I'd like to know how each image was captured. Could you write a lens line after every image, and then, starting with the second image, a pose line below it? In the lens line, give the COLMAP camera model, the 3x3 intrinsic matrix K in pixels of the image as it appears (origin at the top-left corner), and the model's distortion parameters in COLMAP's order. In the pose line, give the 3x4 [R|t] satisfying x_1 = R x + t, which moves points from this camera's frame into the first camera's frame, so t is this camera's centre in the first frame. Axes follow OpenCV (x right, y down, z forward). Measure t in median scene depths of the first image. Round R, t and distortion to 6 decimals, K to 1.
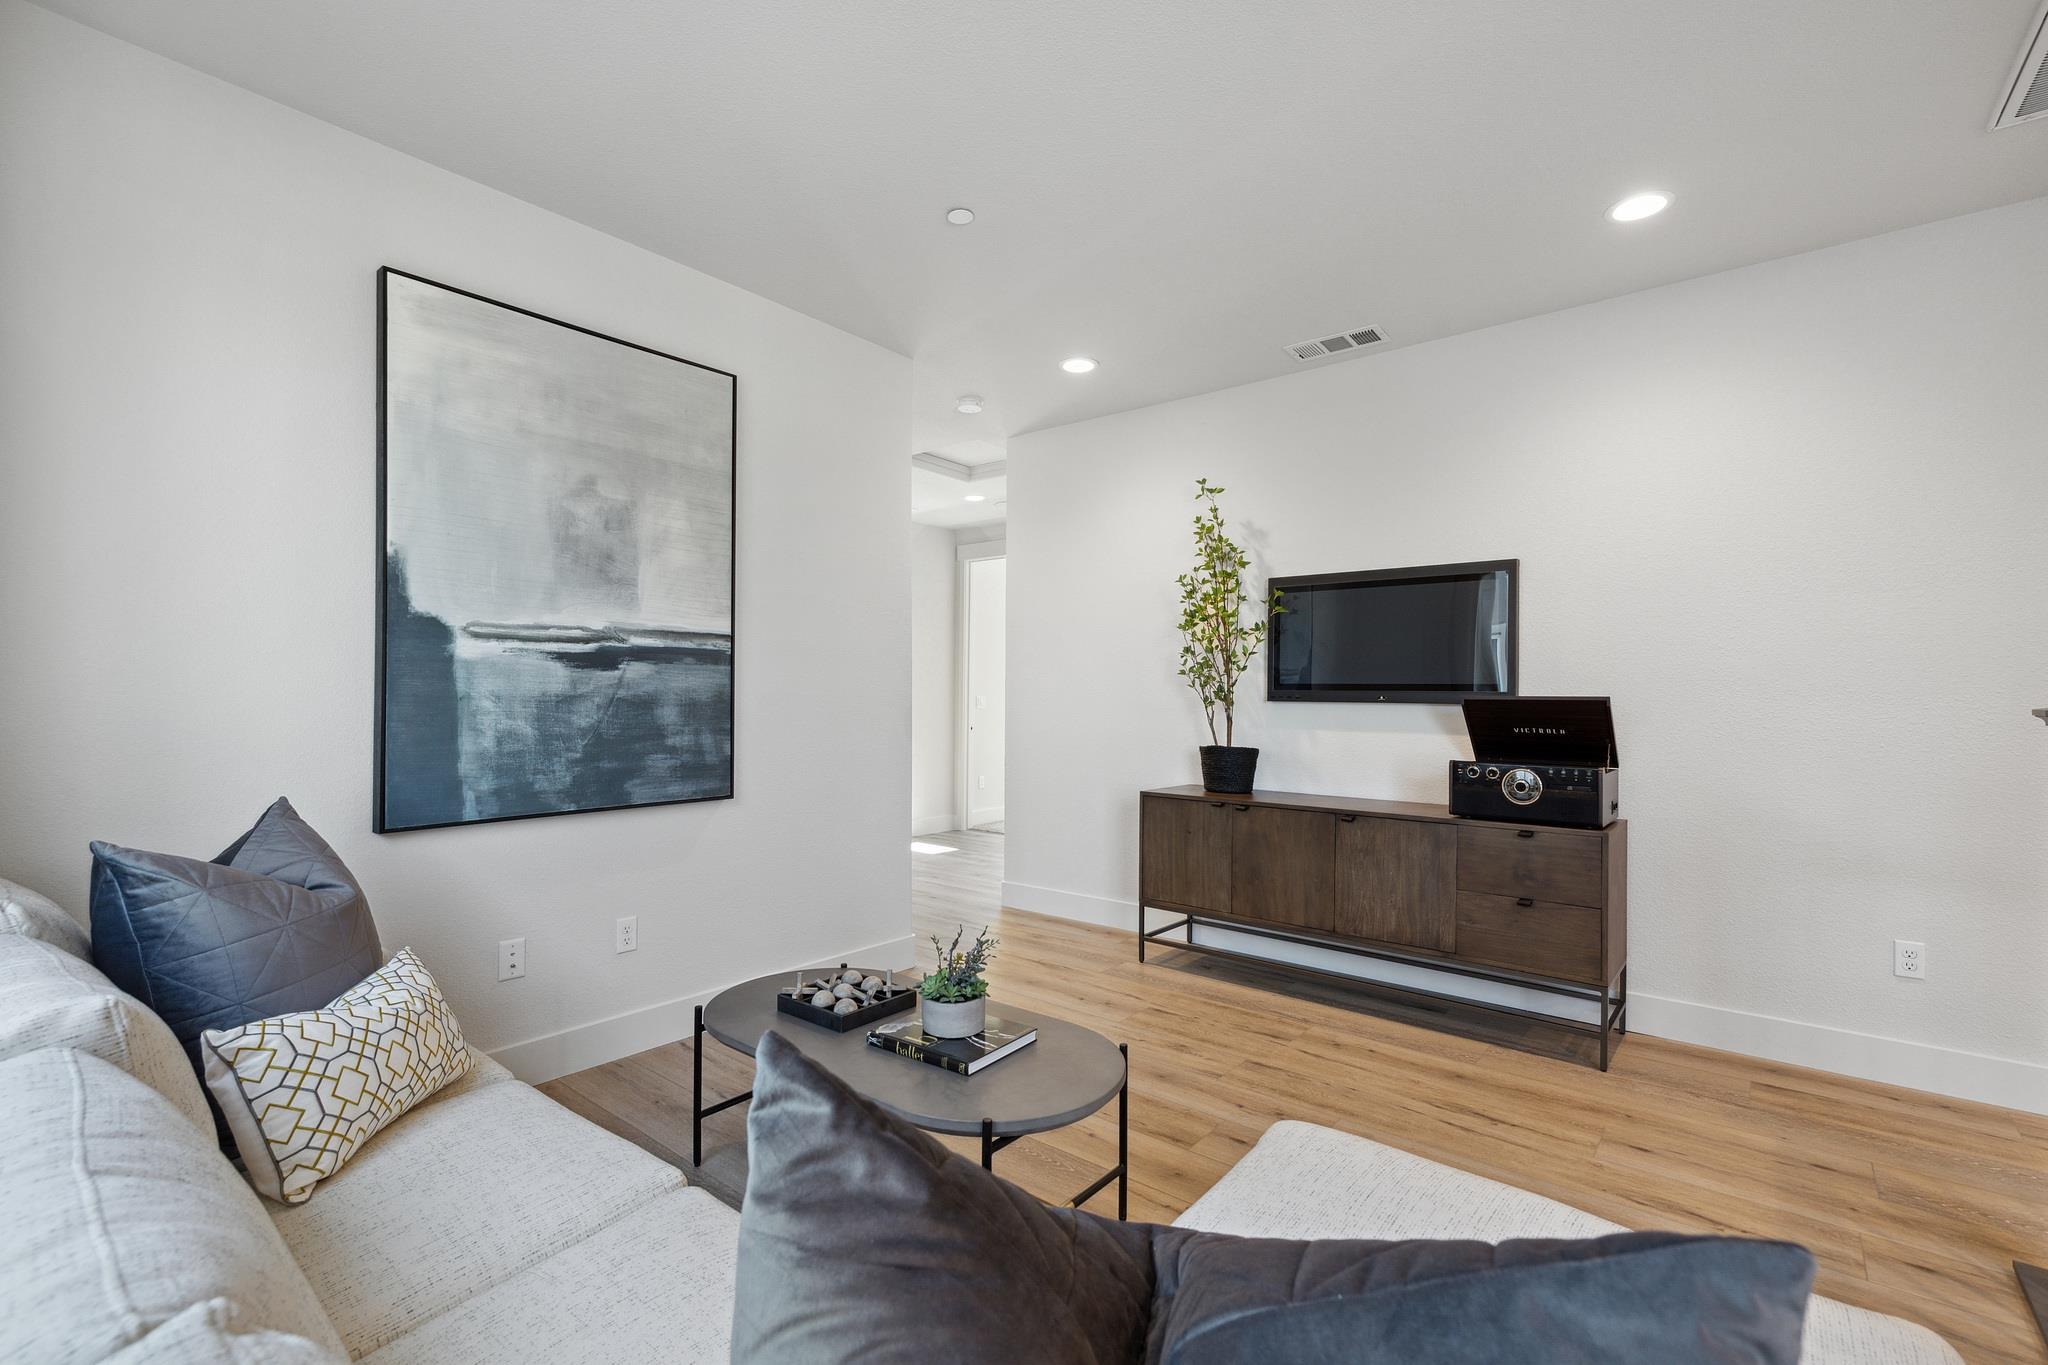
lens RADIAL K [[875.9, 0, 1021.0], [0, 875.9, 691.8], [0, 0, 1]] dist [0.001679, 0.000434]
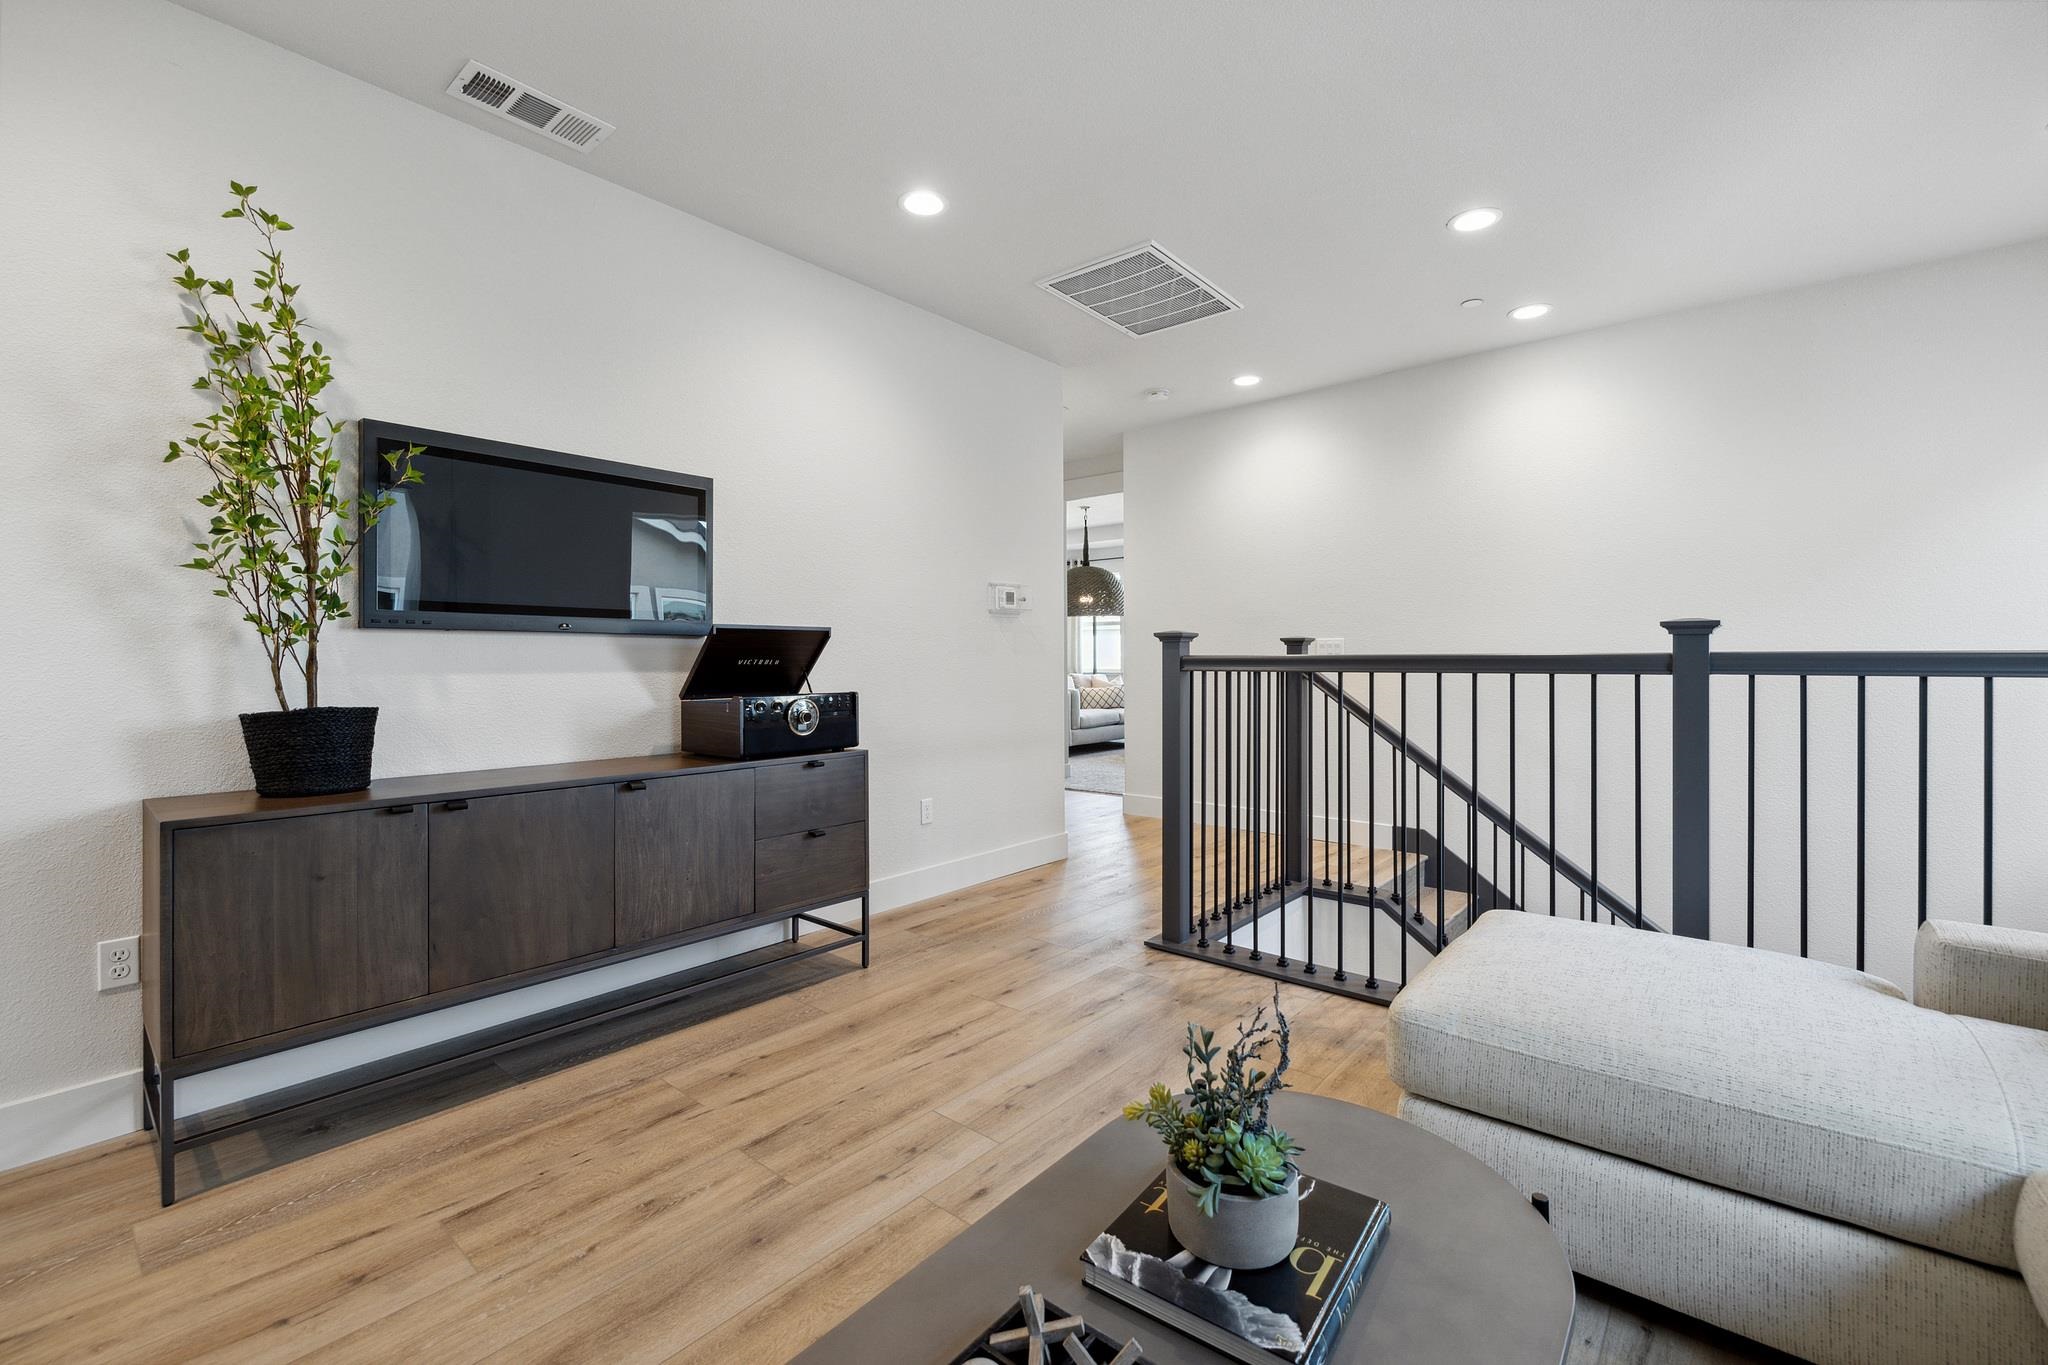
lens RADIAL K [[875.9, 0, 993.7], [0, 875.9, 651.8], [0, 0, 1]] dist [0.001679, 0.000434]
pose [[0.021517, 0.000131, 0.999768, -0.366012], [-0.005015, 0.999987, -0.000023, 0.031180], [-0.999756, -0.005013, 0.021517, 0.698638]]
